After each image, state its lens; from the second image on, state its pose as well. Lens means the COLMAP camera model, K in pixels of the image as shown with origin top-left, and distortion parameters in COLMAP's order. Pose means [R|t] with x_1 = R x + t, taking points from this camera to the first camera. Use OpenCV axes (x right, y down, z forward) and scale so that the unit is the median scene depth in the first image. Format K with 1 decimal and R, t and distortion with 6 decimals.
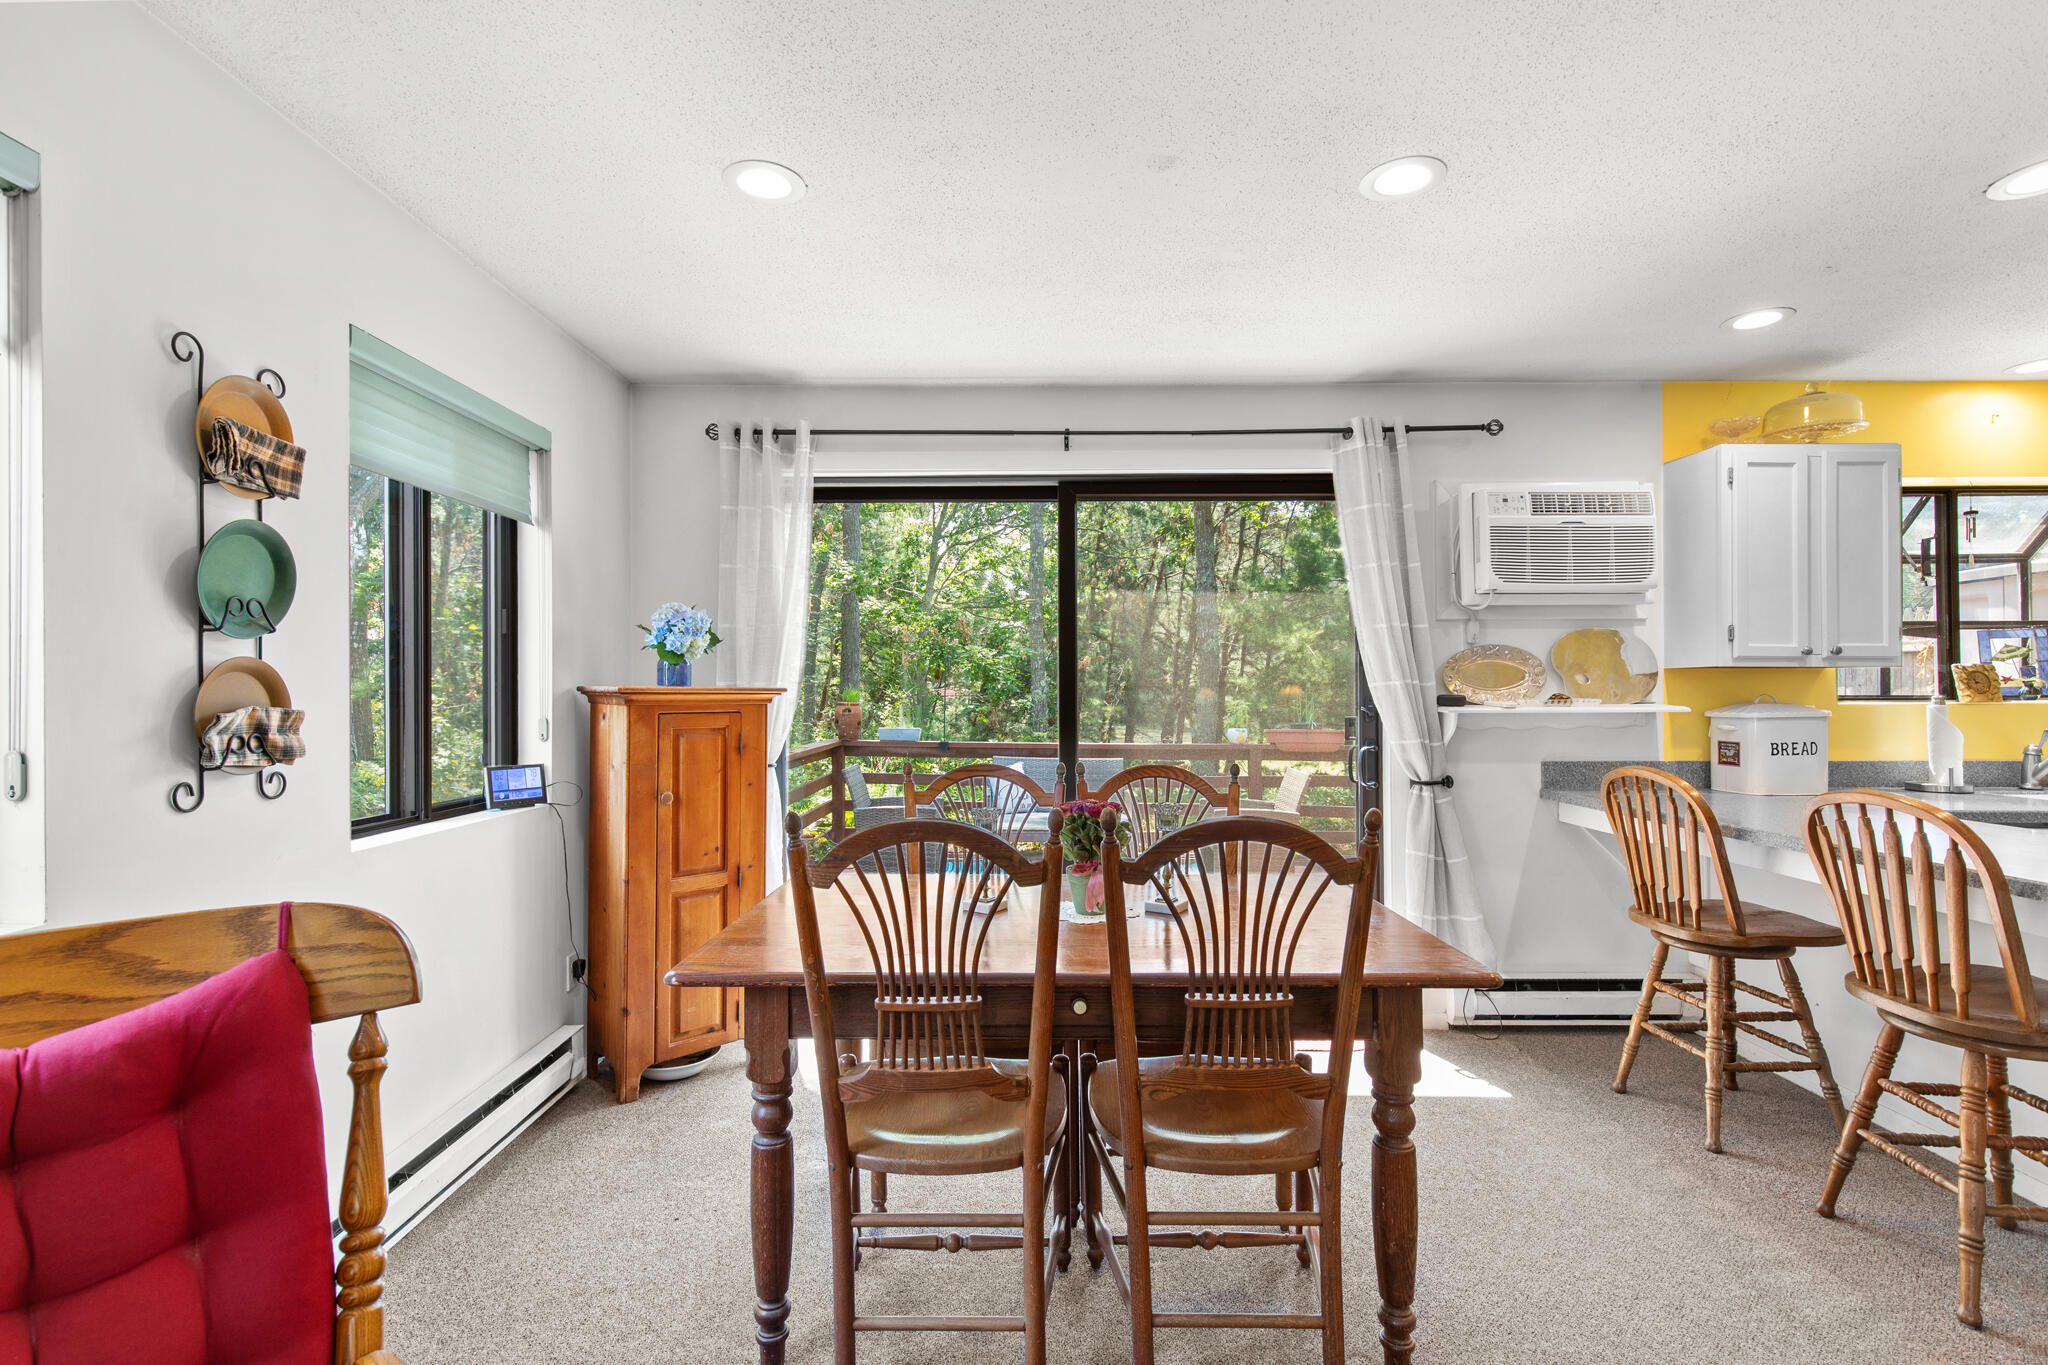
lens RADIAL K [[927.1, 0, 1019.4], [0, 927.1, 681.1], [0, 0, 1]] dist [0.009568, -0.001023]
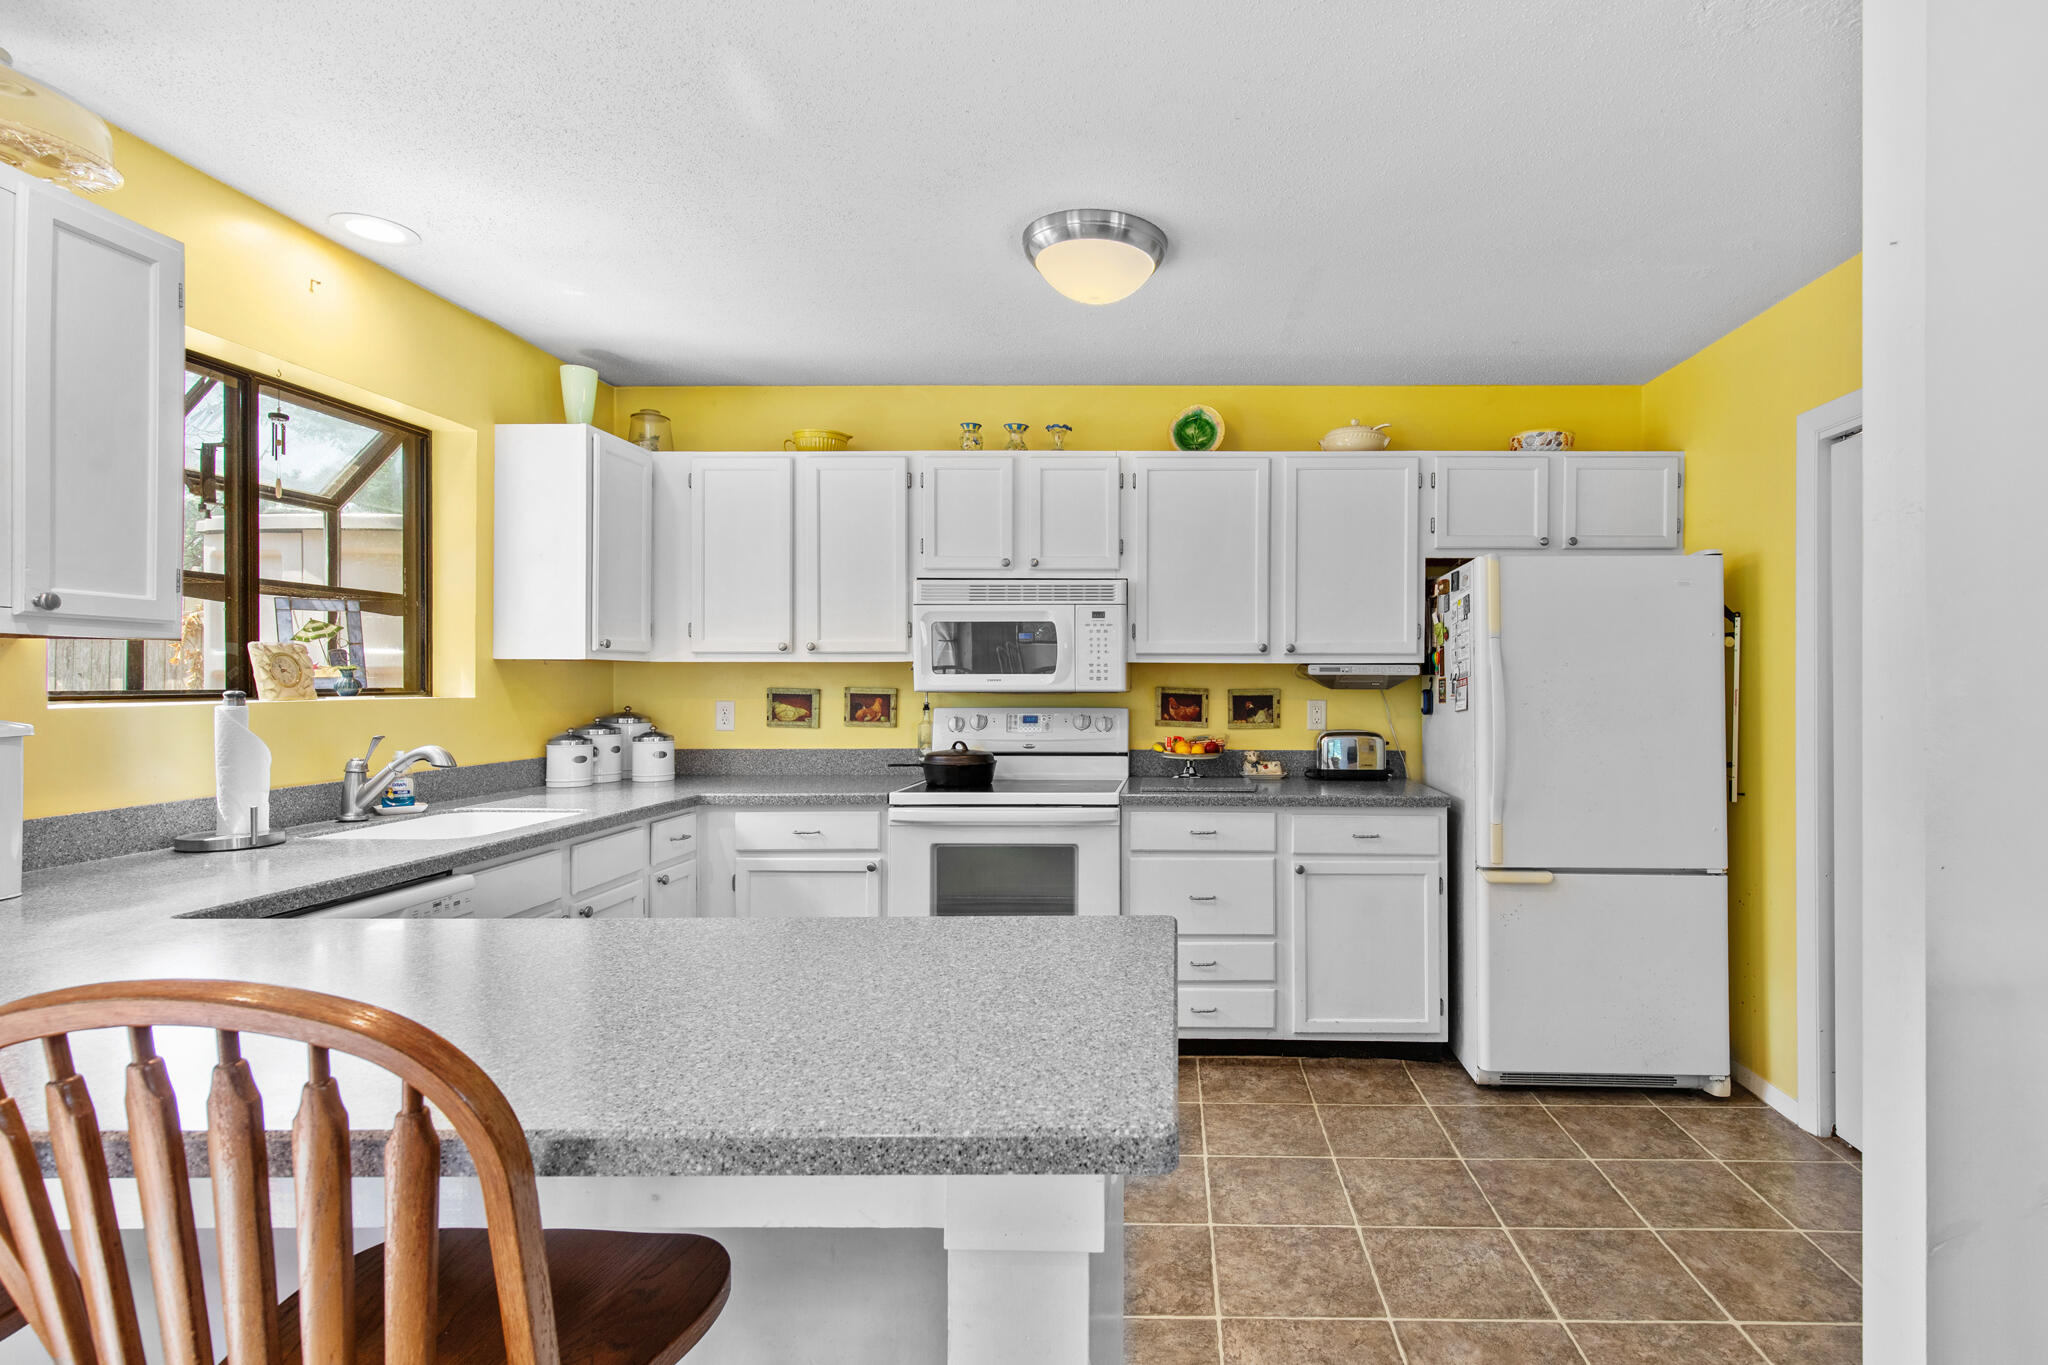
lens RADIAL K [[973.8, 0, 1160.3], [0, 973.8, 671.9], [0, 0, 1]] dist [0.011179, -0.000345]
pose [[0.000298, 0.011287, 0.999936, 0.341703], [-0.011903, 0.999865, -0.011283, 0.003000], [-0.999929, -0.011899, 0.000432, 0.397383]]
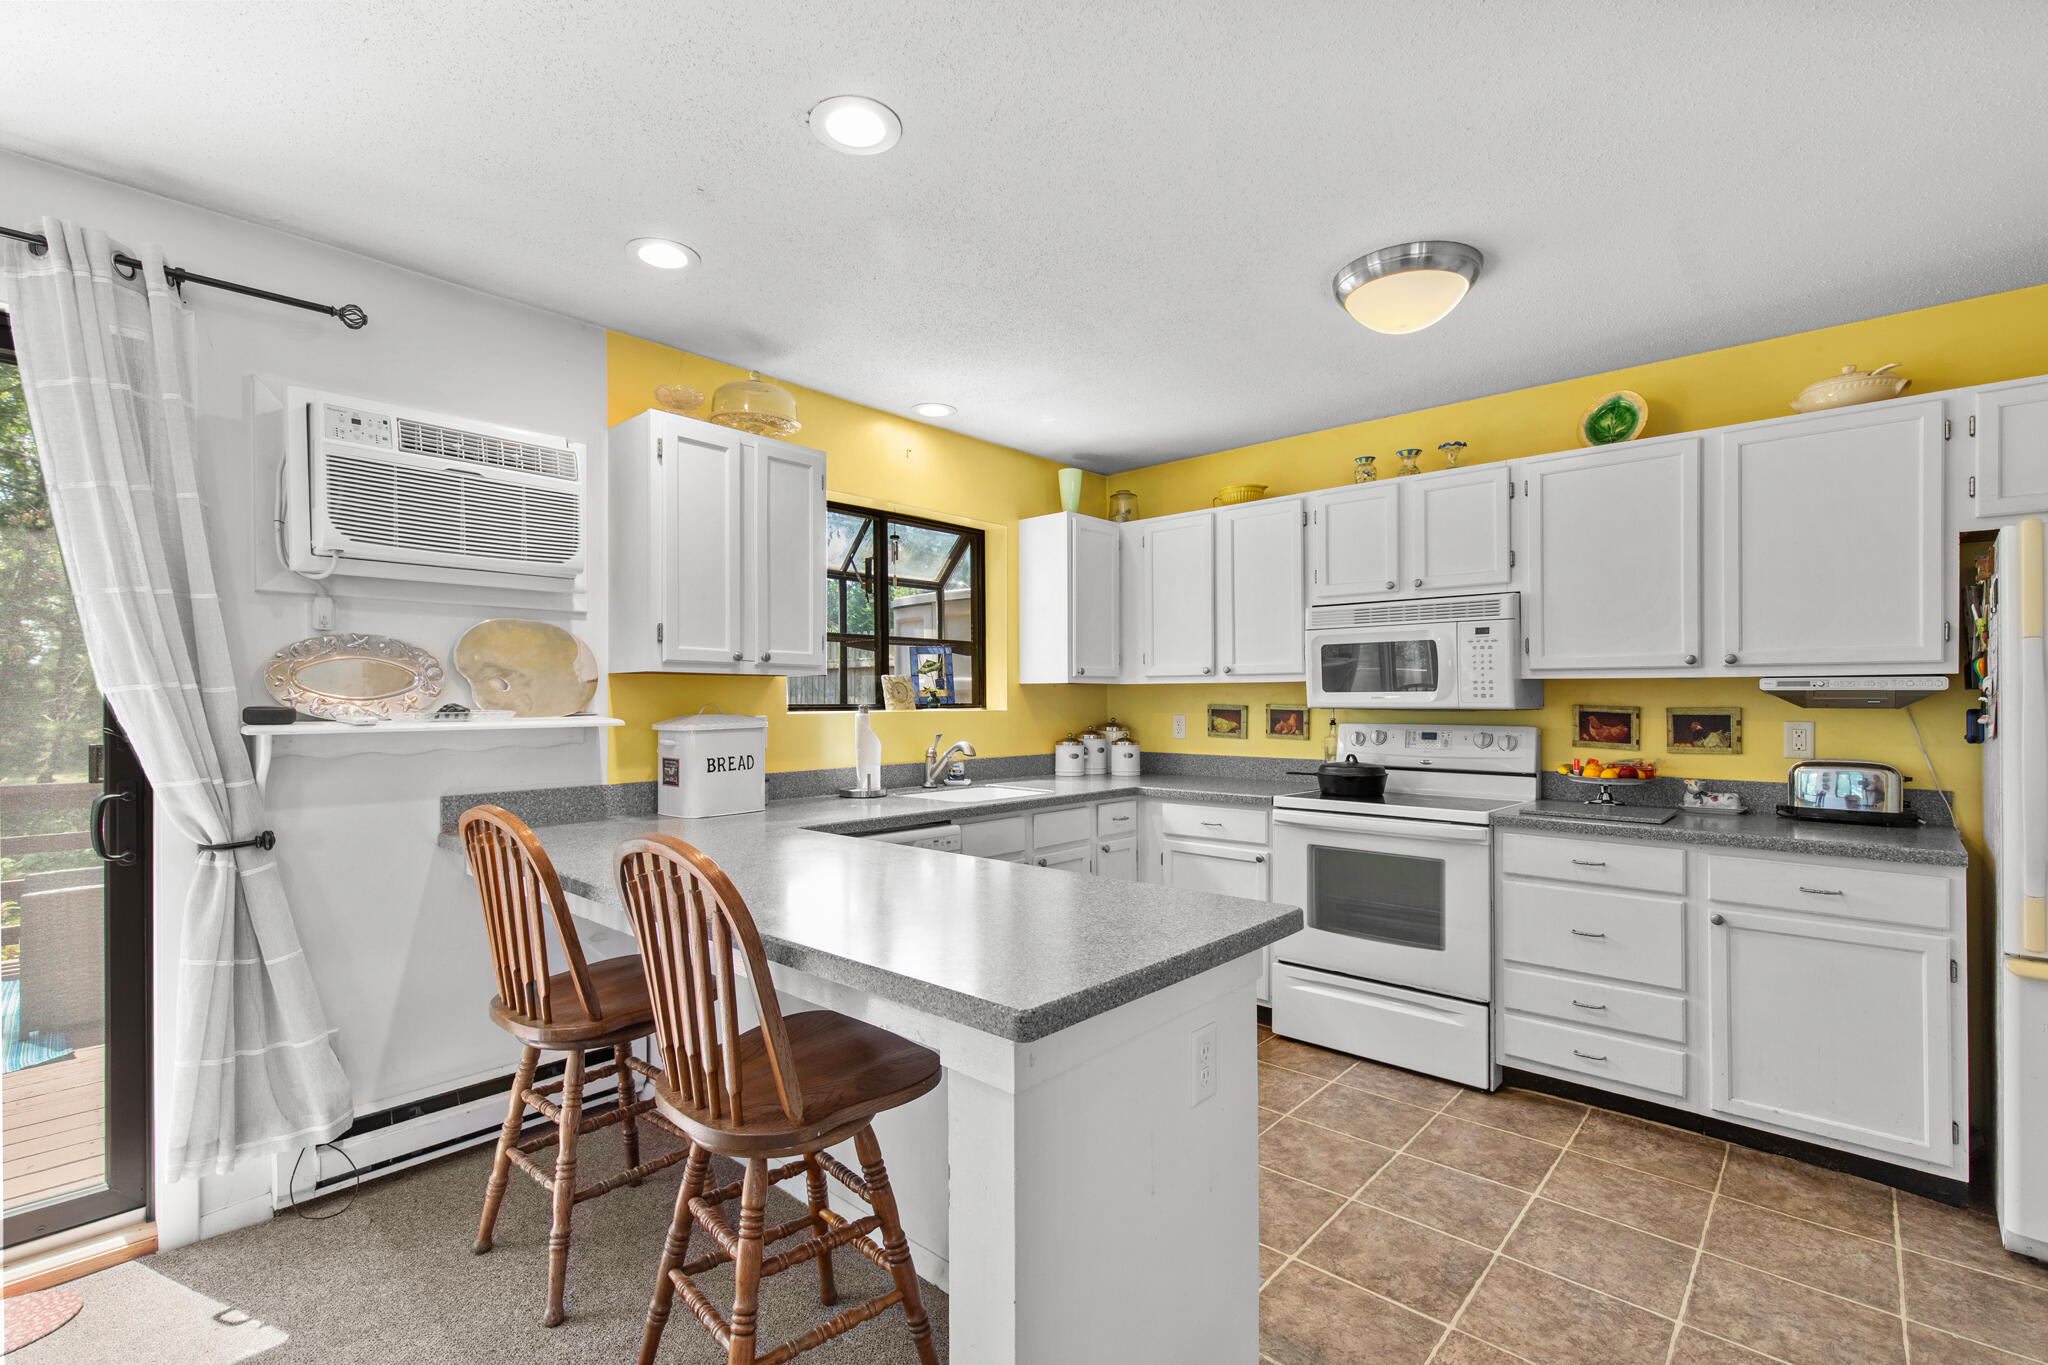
lens RADIAL K [[919.0, 0, 1028.9], [0, 919.0, 693.7], [0, 0, 1]] dist [0.000881, -0.000495]
pose [[0.666984, 0.005279, 0.745053, 0.344132], [-0.008873, 0.999960, 0.000859, 0.000420], [-0.745019, -0.007184, 0.667004, 0.177019]]
